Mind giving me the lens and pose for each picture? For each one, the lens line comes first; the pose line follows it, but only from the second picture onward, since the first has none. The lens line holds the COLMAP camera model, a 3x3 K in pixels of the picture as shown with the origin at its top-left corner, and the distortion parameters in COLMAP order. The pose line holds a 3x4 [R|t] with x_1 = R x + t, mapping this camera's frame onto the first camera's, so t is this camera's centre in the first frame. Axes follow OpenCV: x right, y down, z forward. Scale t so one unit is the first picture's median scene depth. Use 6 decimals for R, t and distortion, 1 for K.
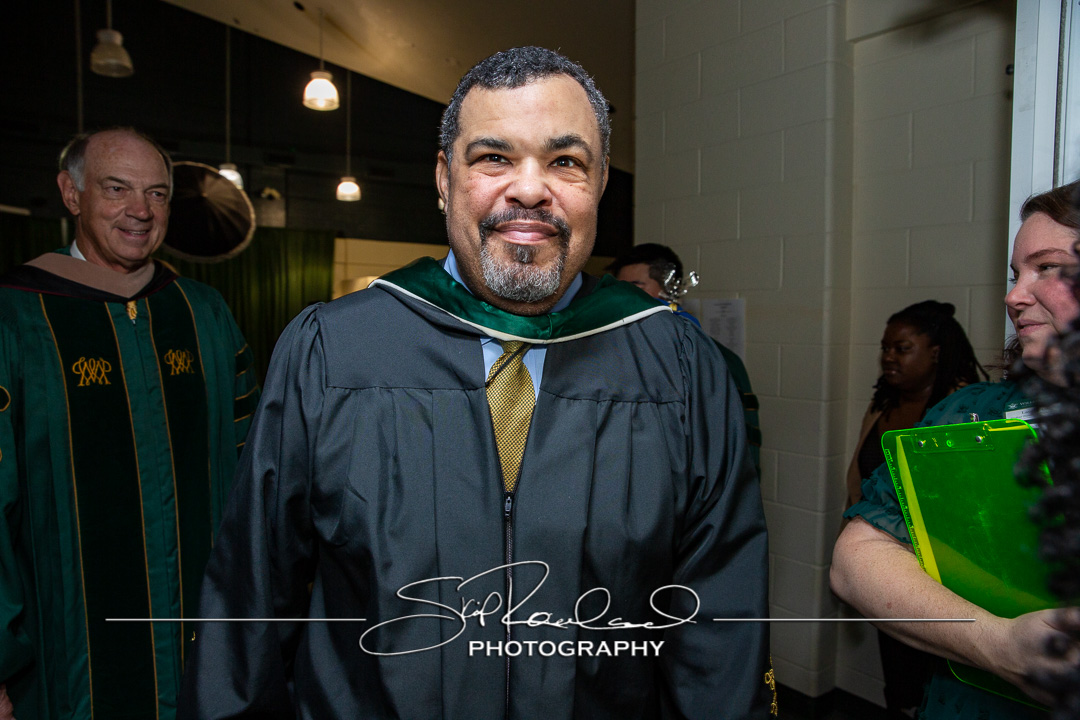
lens RADIAL K [[730.3, 0, 540.0], [0, 730.3, 360.0], [0, 0, 1]] dist [-0.106919, 0.083965]
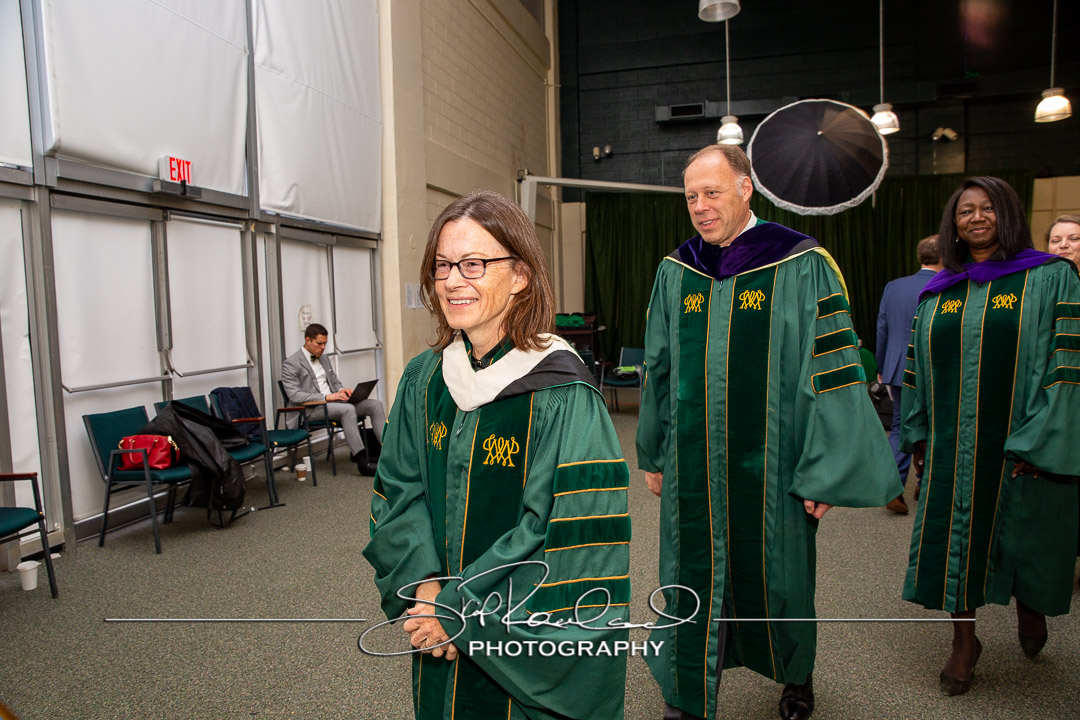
lens RADIAL K [[730.3, 0, 540.0], [0, 730.3, 360.0], [0, 0, 1]] dist [-0.106919, 0.083965]
pose [[0.609189, 0.041711, -0.791927, -0.000813], [-0.014673, 0.999038, 0.041332, 0.002721], [0.792889, -0.013559, 0.609215, 0.211727]]
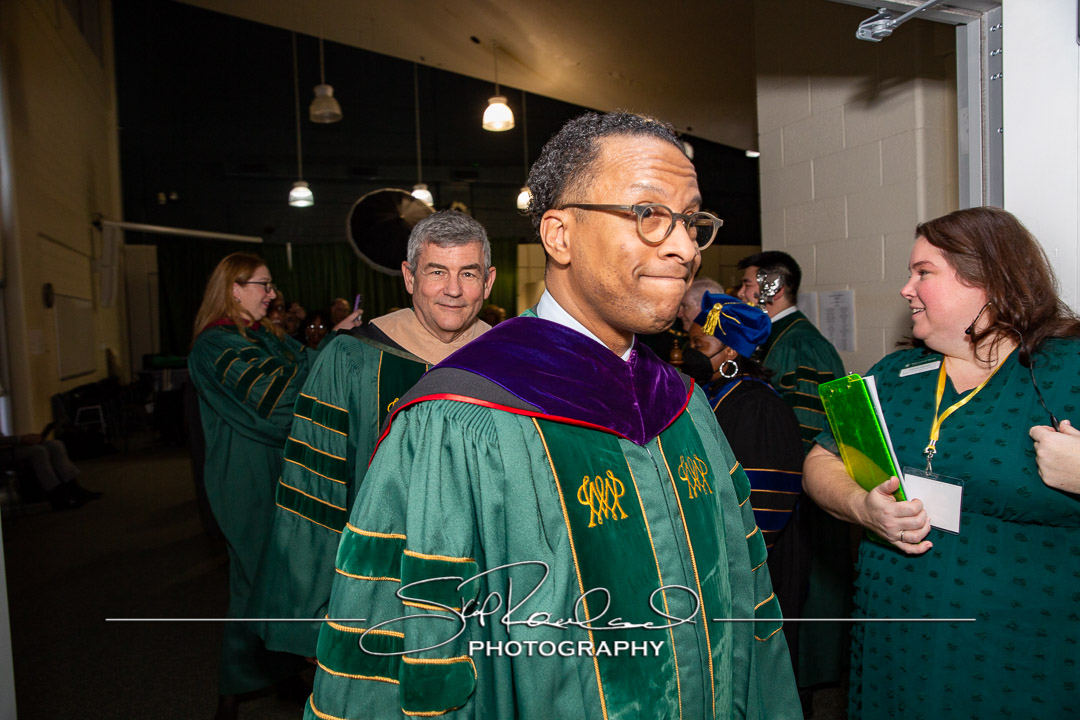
lens RADIAL K [[740.7, 0, 540.0], [0, 740.7, 360.0], [0, 0, 1]] dist [-0.103959, 0.087996]
pose [[0.967143, -0.028093, -0.252677, 0.031247], [0.029192, 0.999574, 0.000602, 0.003293], [0.252553, -0.007959, 0.967550, -0.077541]]
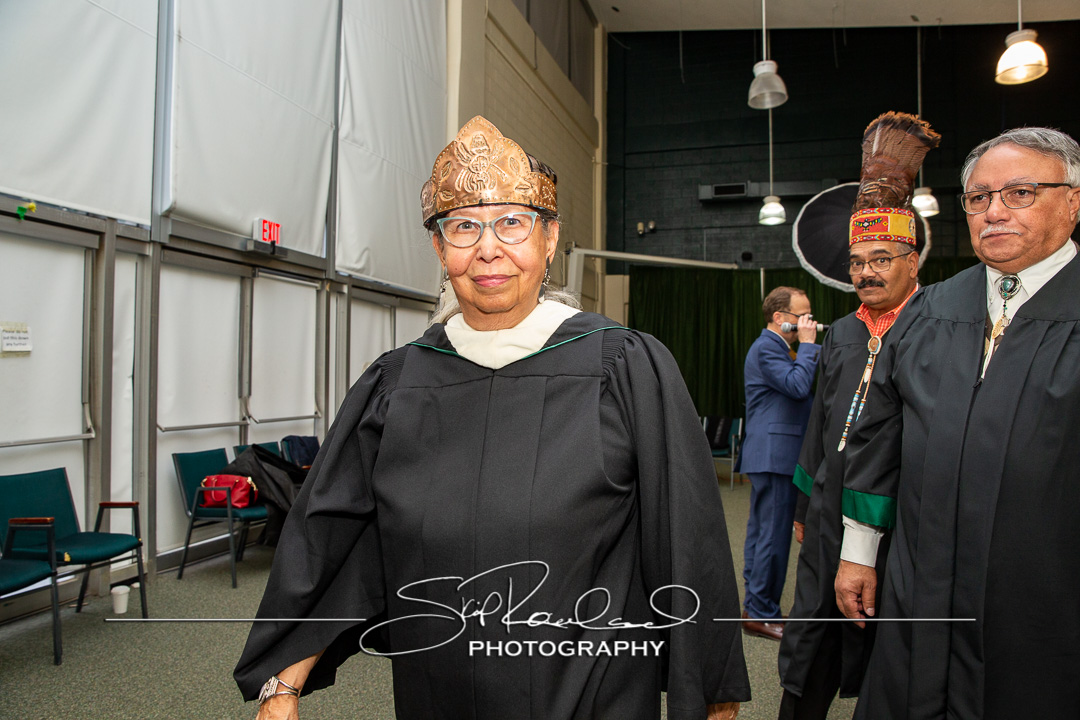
lens RADIAL K [[730.3, 0, 540.0], [0, 730.3, 360.0], [0, 0, 1]] dist [-0.106919, 0.083965]
pose [[0.575448, -0.014781, -0.817705, 0.008903], [-0.050677, 0.997271, -0.053689, 0.010756], [0.816267, 0.072334, 0.573129, 0.176381]]
